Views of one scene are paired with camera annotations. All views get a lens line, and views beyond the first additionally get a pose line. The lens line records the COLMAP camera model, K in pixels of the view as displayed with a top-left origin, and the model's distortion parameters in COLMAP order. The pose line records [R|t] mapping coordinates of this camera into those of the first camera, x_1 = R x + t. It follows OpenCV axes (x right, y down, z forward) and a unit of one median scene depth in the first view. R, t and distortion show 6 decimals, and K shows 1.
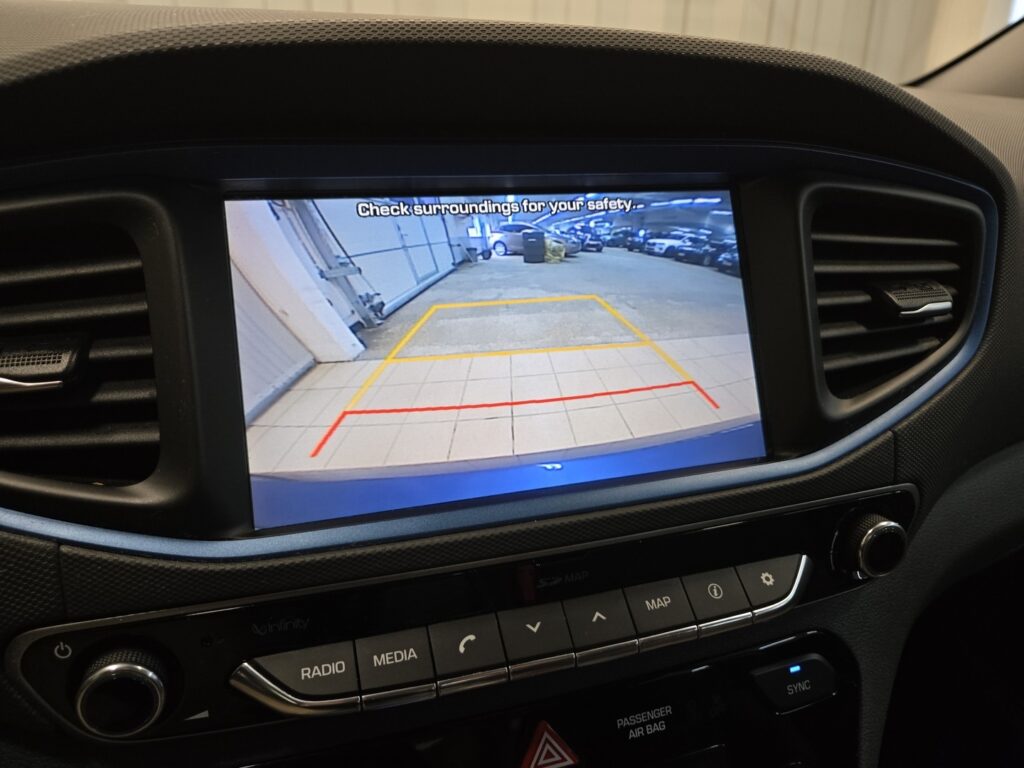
lens RADIAL K [[663.9, 0, 510.3], [0, 663.9, 360.6], [0, 0, 1]] dist [0.020113, -0.027303]
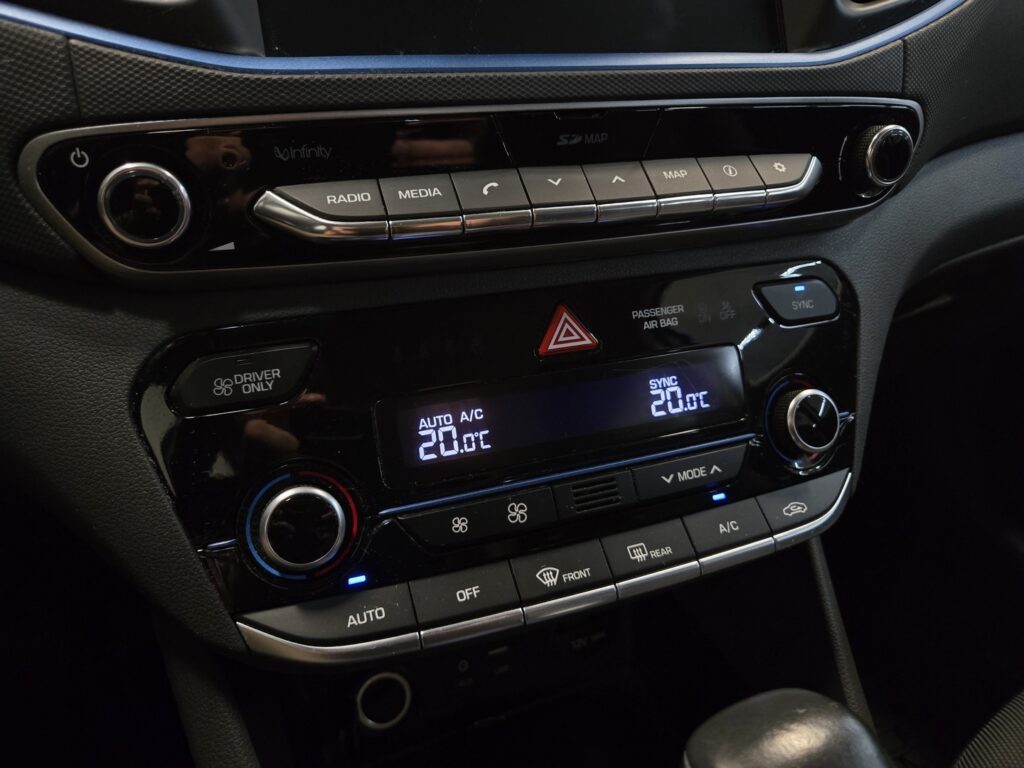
lens RADIAL K [[663.9, 0, 510.3], [0, 663.9, 360.6], [0, 0, 1]] dist [0.020113, -0.027303]
pose [[0.998894, -0.025243, 0.039665, -0.081988], [0.020792, 0.993839, 0.108865, 0.579873], [-0.042169, -0.107920, 0.993265, -0.023150]]
